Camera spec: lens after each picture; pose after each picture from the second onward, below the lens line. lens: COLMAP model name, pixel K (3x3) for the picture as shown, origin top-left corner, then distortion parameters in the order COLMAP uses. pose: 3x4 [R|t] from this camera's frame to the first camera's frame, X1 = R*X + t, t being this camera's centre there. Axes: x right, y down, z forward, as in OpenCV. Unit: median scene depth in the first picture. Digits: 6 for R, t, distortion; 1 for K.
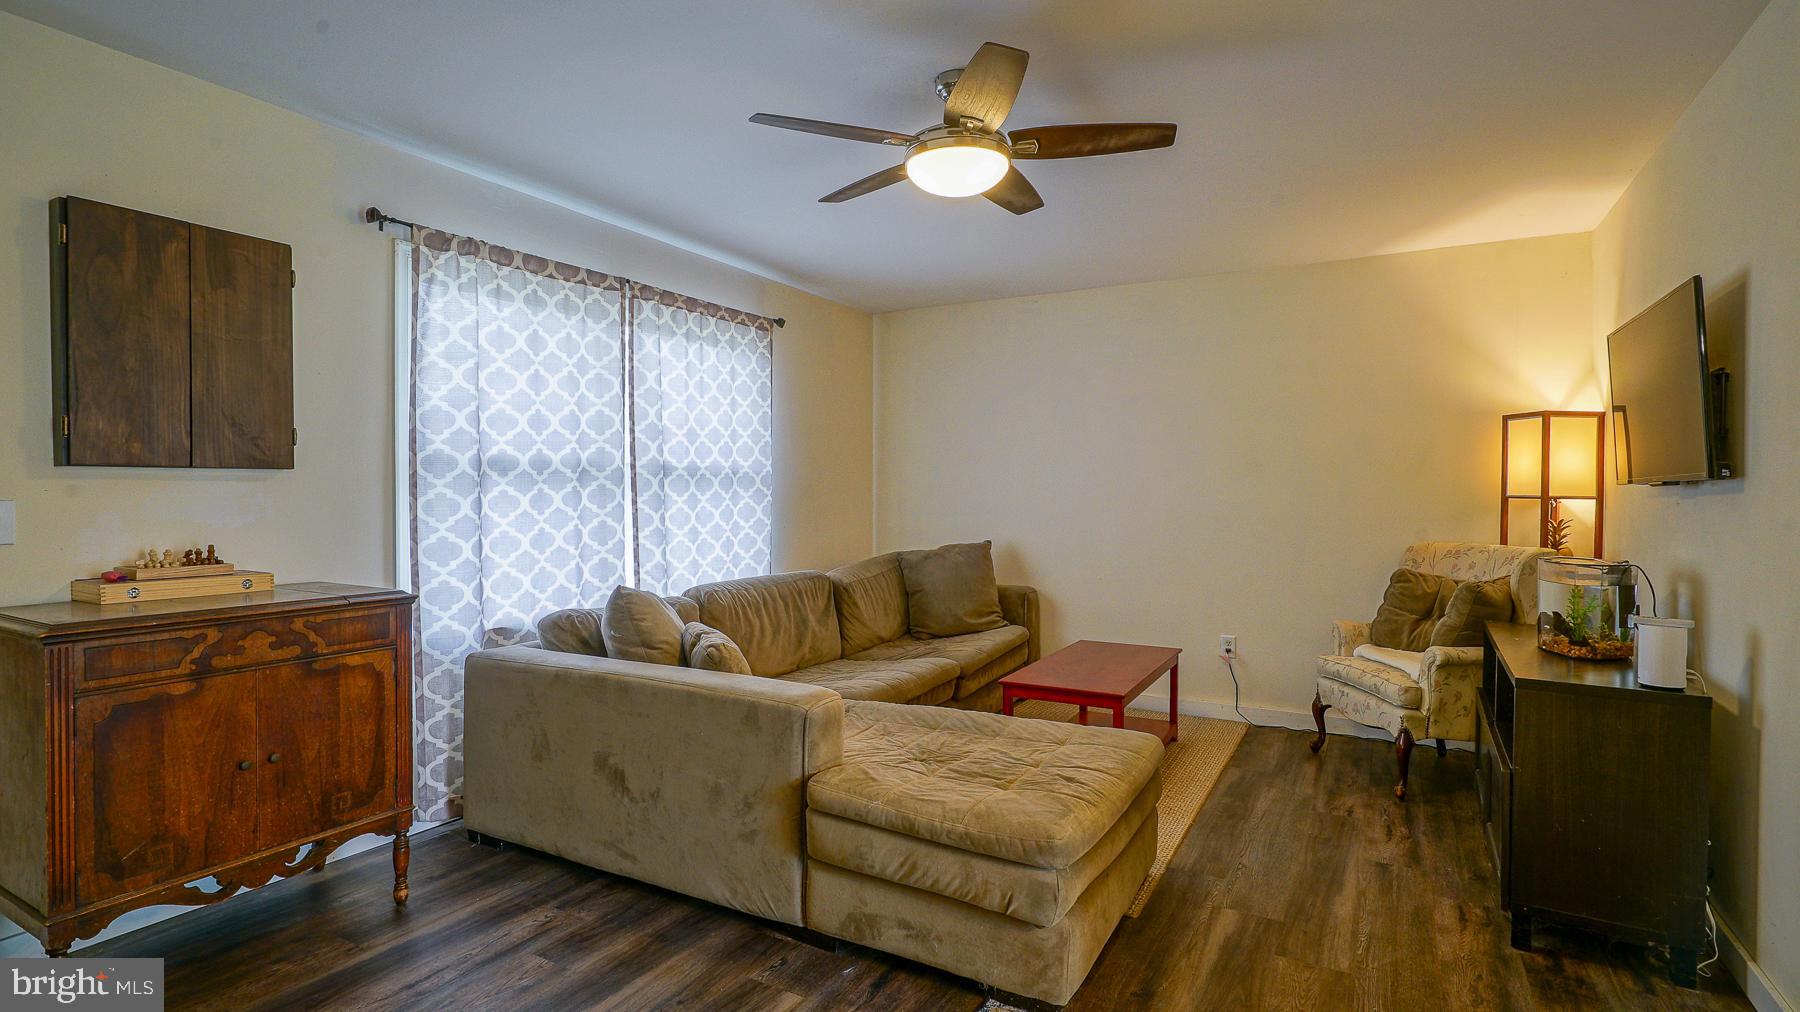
lens RADIAL K [[870.7, 0, 898.2], [0, 870.7, 499.0], [0, 0, 1]] dist [-0.000506, -0.000322]
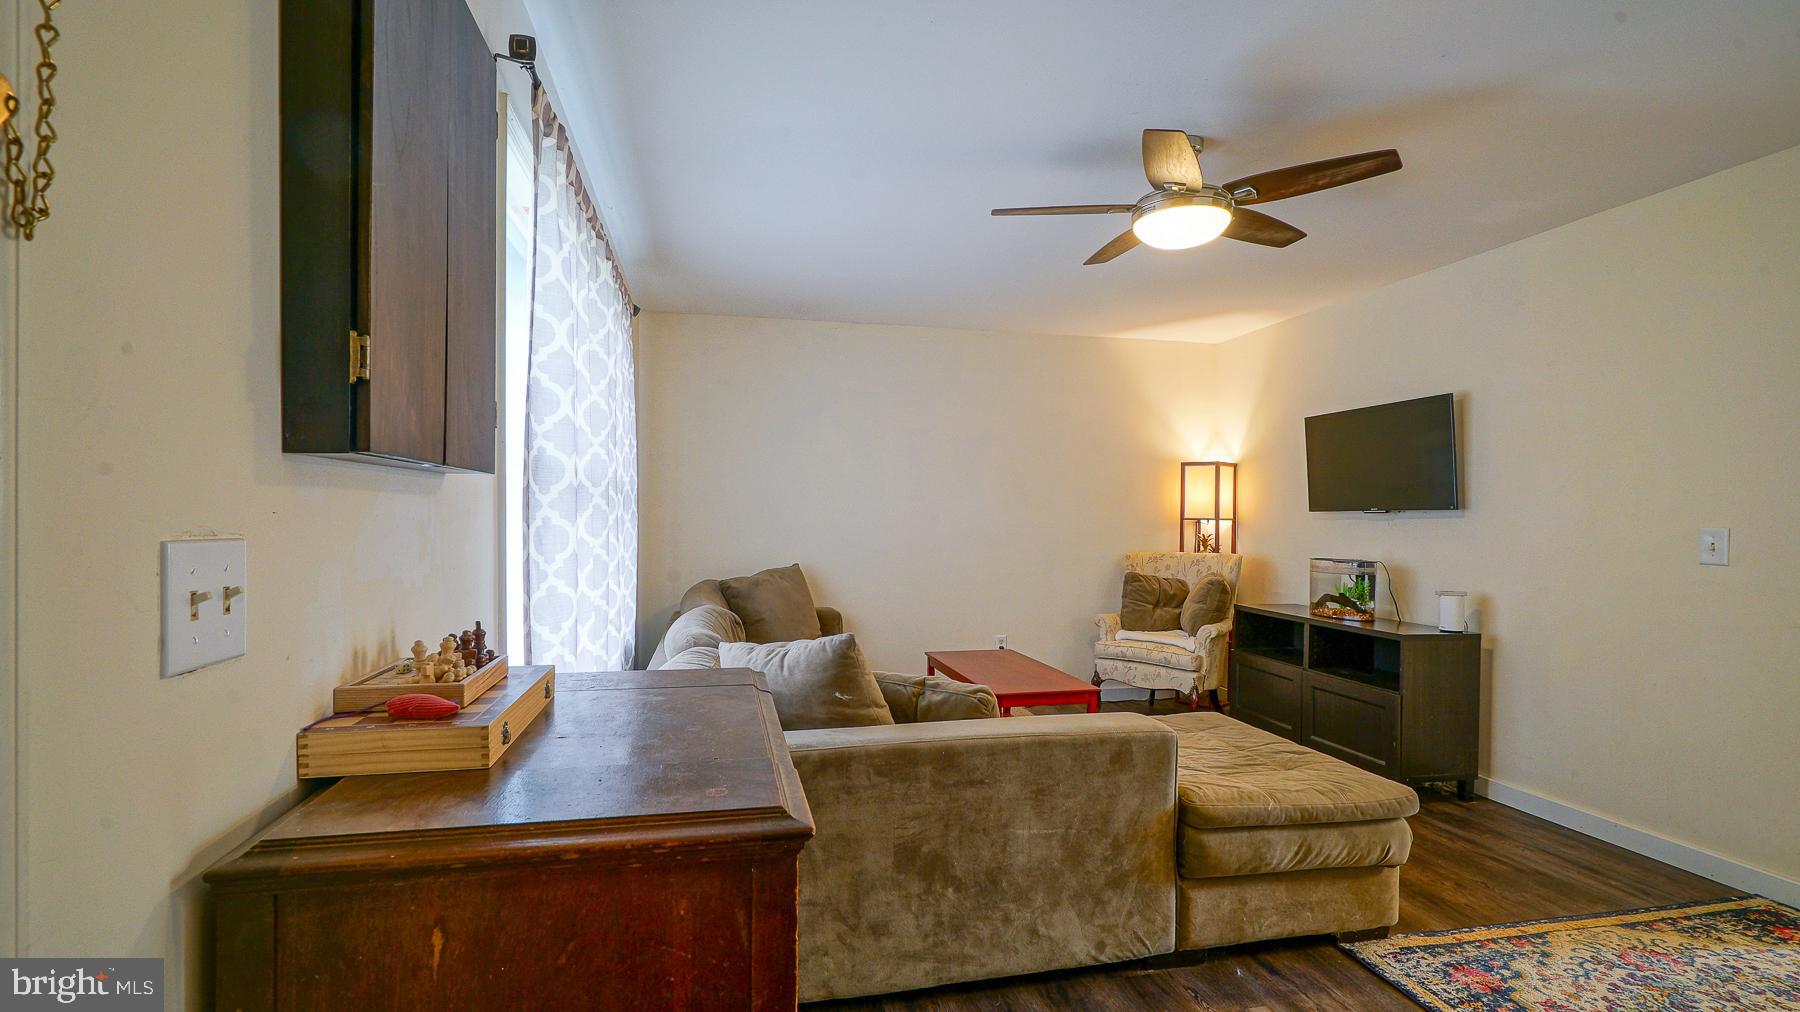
lens RADIAL K [[830.5, 0, 896.5], [0, 830.5, 512.1], [0, 0, 1]] dist [-0.011449, 0.000393]
pose [[0.740954, 0.003805, 0.671545, -0.663924], [0.001865, 0.999968, -0.007724, -0.004603], [-0.671554, 0.006975, 0.740923, 0.341902]]
